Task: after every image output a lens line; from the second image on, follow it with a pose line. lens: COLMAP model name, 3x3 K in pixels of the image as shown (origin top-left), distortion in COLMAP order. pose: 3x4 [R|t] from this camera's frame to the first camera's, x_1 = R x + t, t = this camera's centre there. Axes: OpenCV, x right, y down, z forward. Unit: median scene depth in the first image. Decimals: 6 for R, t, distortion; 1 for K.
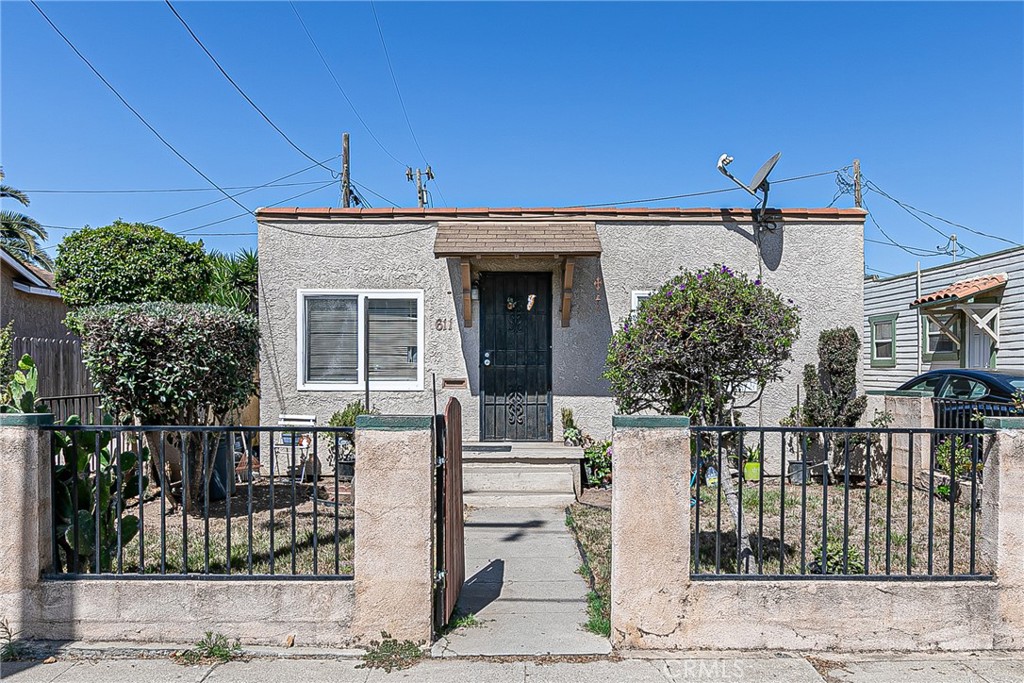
lens RADIAL K [[792.6, 0, 512.7], [0, 792.6, 369.6], [0, 0, 1]] dist [0.000056, -0.006597]
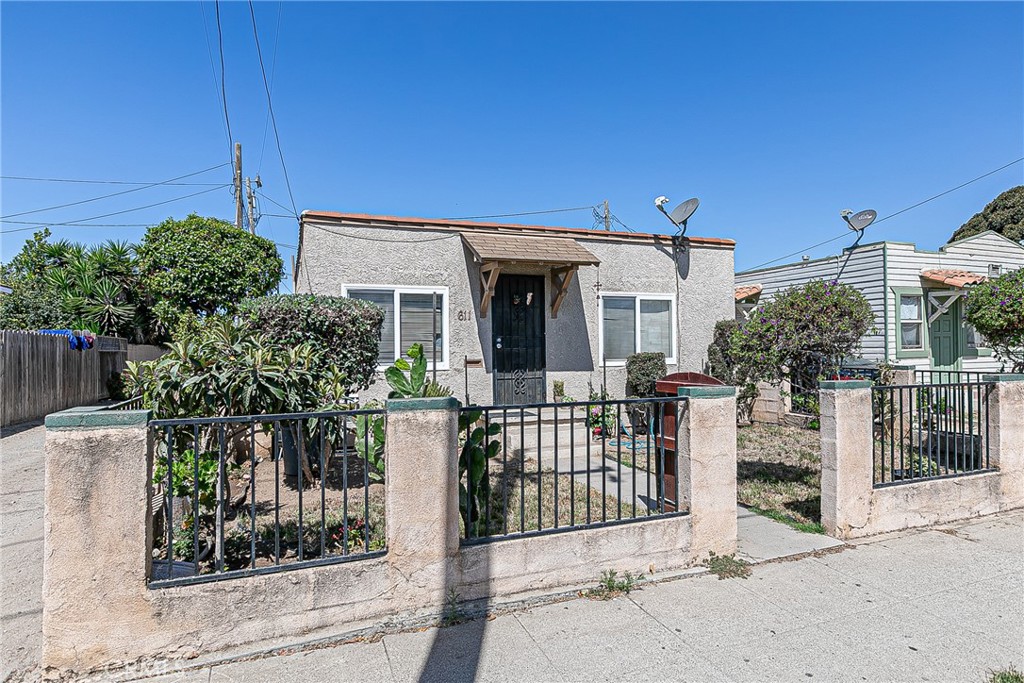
lens RADIAL K [[626.1, 0, 532.1], [0, 626.1, 338.8], [0, 0, 1]] dist [-0.005384, -0.000629]
pose [[0.922629, -0.007497, 0.385617, -0.365041], [0.014441, 0.999781, -0.015114, -0.004649], [-0.385419, 0.019514, 0.922535, 0.065199]]
